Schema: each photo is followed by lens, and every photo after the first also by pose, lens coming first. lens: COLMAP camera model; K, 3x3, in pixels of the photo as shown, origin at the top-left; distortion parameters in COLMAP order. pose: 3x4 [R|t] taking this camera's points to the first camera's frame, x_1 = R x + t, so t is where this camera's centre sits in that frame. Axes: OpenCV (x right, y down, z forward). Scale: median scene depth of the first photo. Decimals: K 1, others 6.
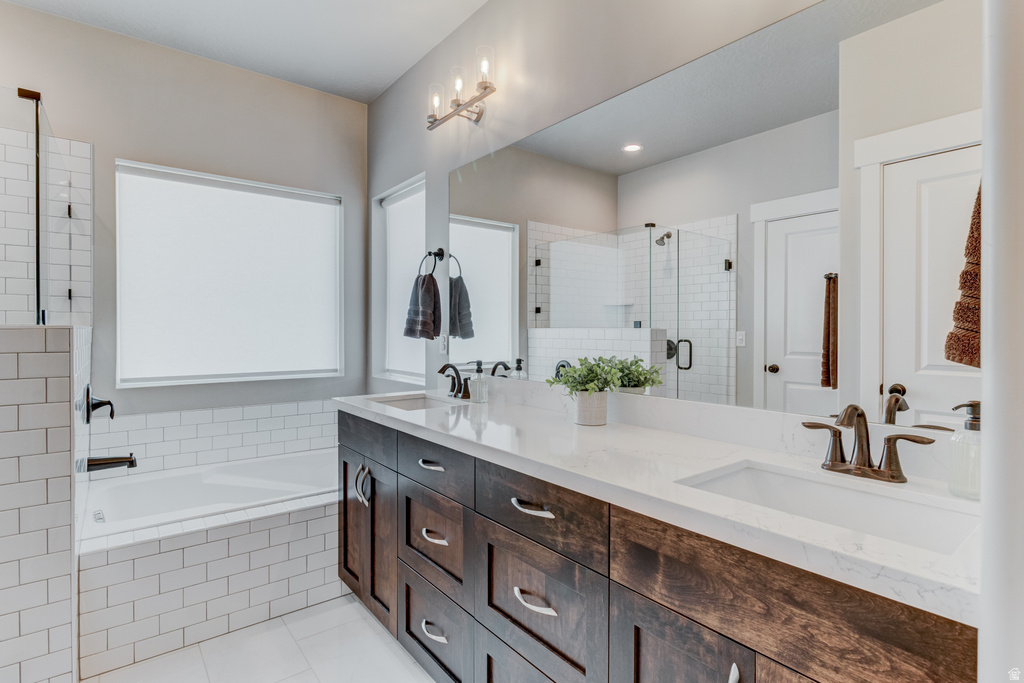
lens RADIAL K [[511.0, 0, 523.6], [0, 511.0, 338.2], [0, 0, 1]] dist [0.006449, 0.001650]
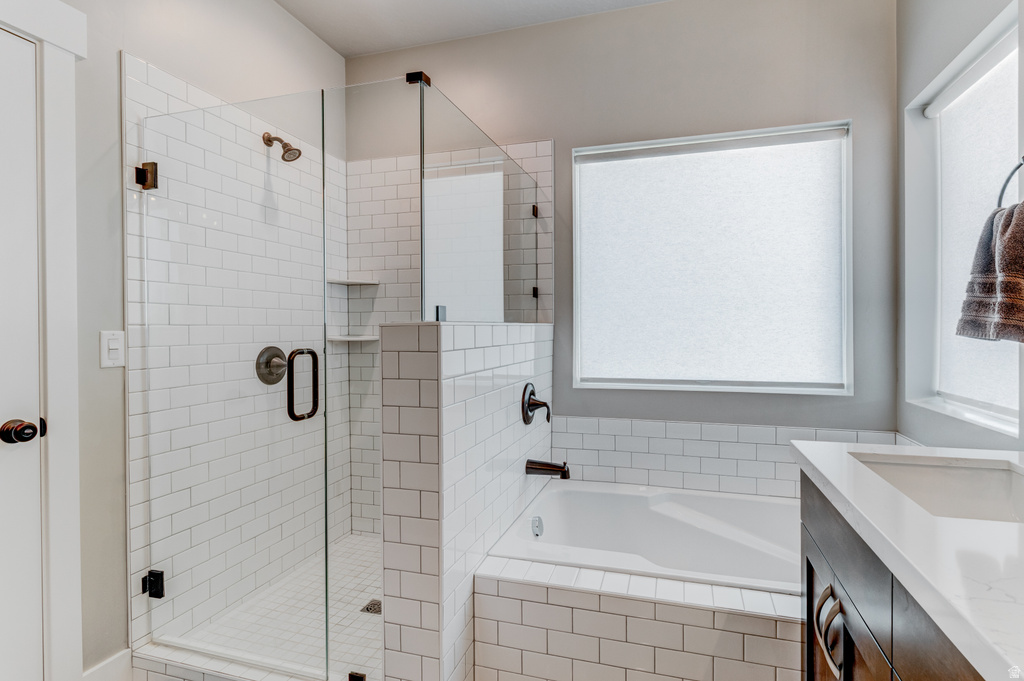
lens RADIAL K [[511.0, 0, 514.6], [0, 511.0, 329.4], [0, 0, 1]] dist [0.006449, 0.001650]
pose [[0.539208, -0.002410, -0.842169, -0.041629], [-0.007901, 0.999937, -0.007920, -0.002872], [0.842135, 0.010925, 0.539156, 0.359877]]
